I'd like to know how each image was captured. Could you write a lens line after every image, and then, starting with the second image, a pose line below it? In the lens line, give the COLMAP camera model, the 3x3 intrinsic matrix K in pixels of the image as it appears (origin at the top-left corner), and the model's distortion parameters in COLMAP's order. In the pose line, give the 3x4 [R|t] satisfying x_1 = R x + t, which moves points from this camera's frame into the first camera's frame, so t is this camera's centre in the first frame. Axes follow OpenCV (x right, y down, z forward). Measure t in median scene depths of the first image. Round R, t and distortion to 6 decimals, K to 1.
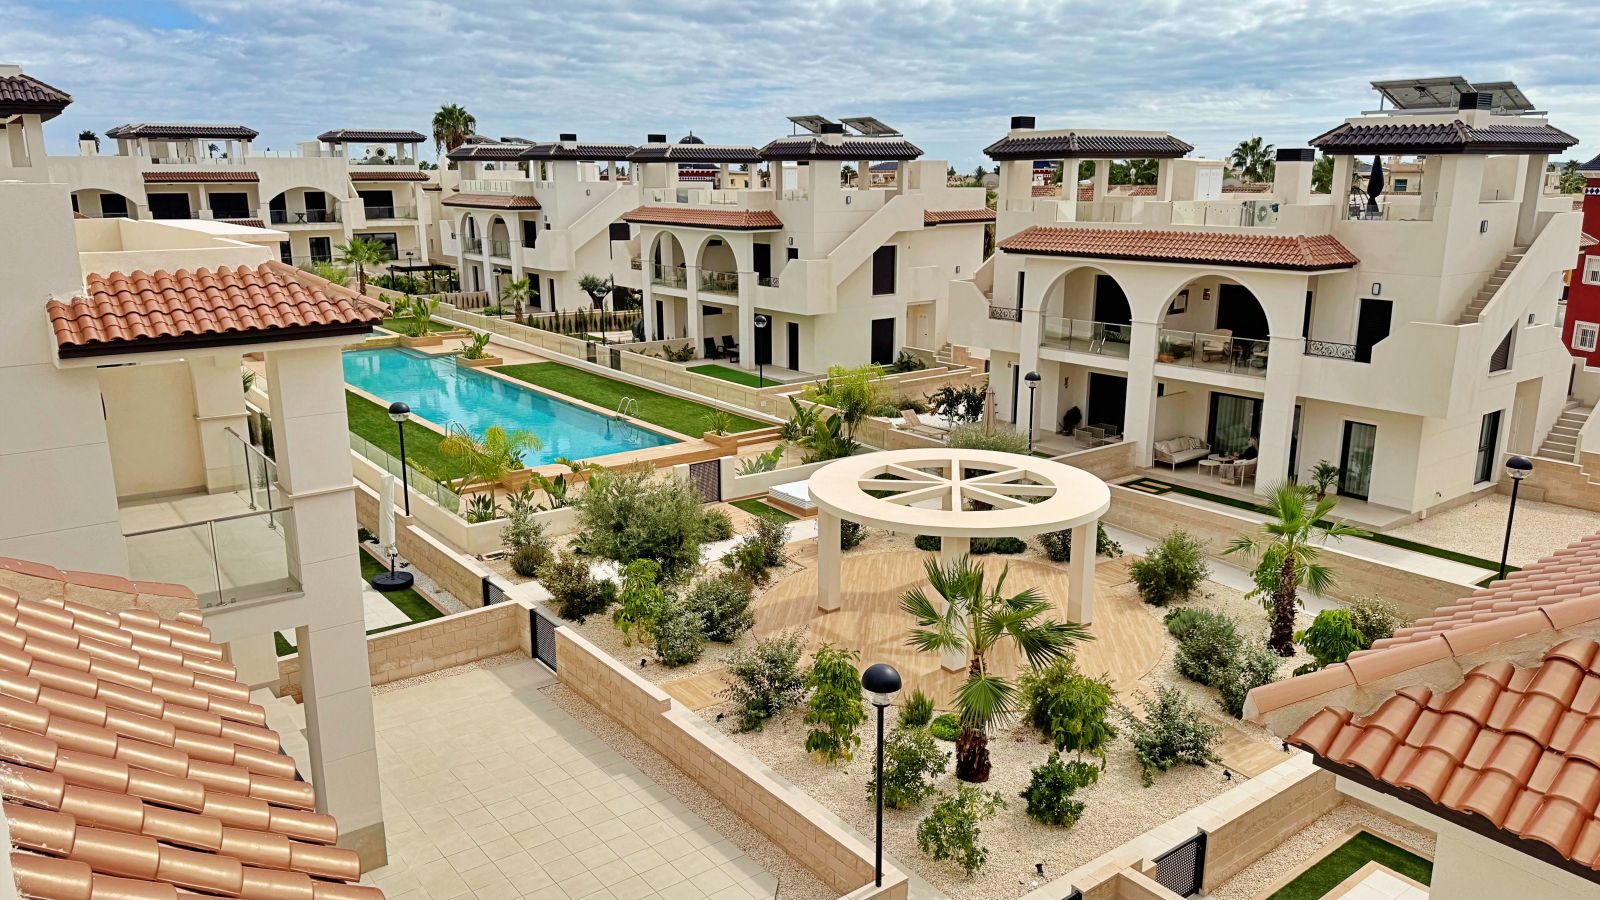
lens RADIAL K [[1111.2, 0, 800.0], [0, 1111.2, 450.0], [0, 0, 1]] dist [0.168642, -0.334107]
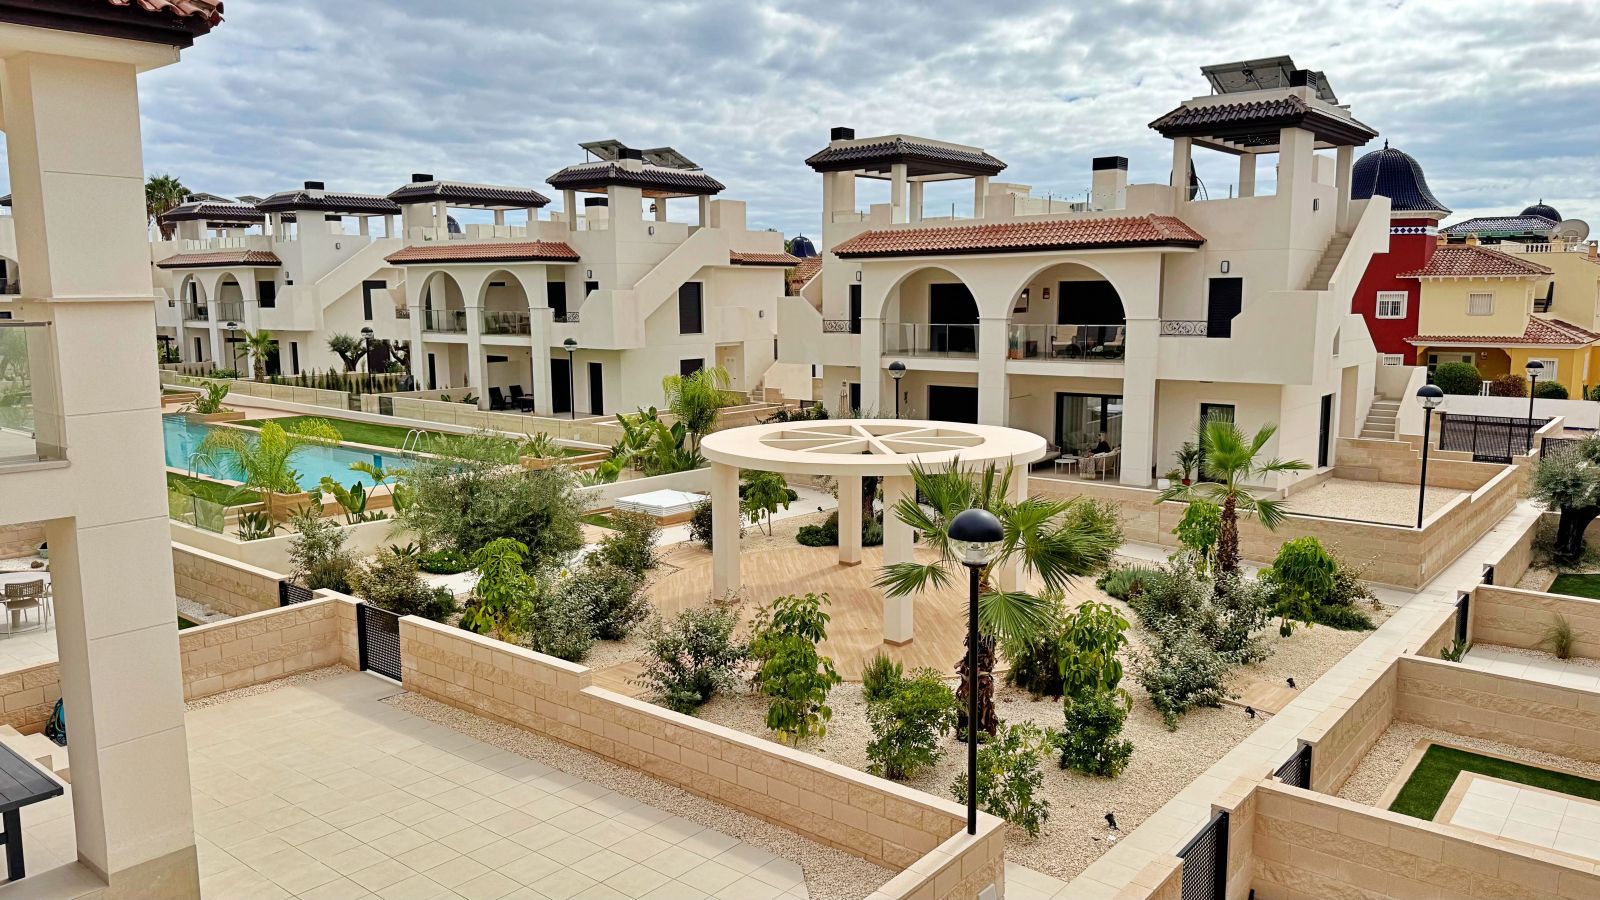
lens RADIAL K [[1111.2, 0, 800.0], [0, 1111.2, 450.0], [0, 0, 1]] dist [0.168642, -0.334107]
pose [[0.973926, -0.035219, 0.224115, -0.072926], [0.058194, 0.993606, -0.096746, 0.080285], [-0.219275, 0.107265, 0.969749, 0.117828]]
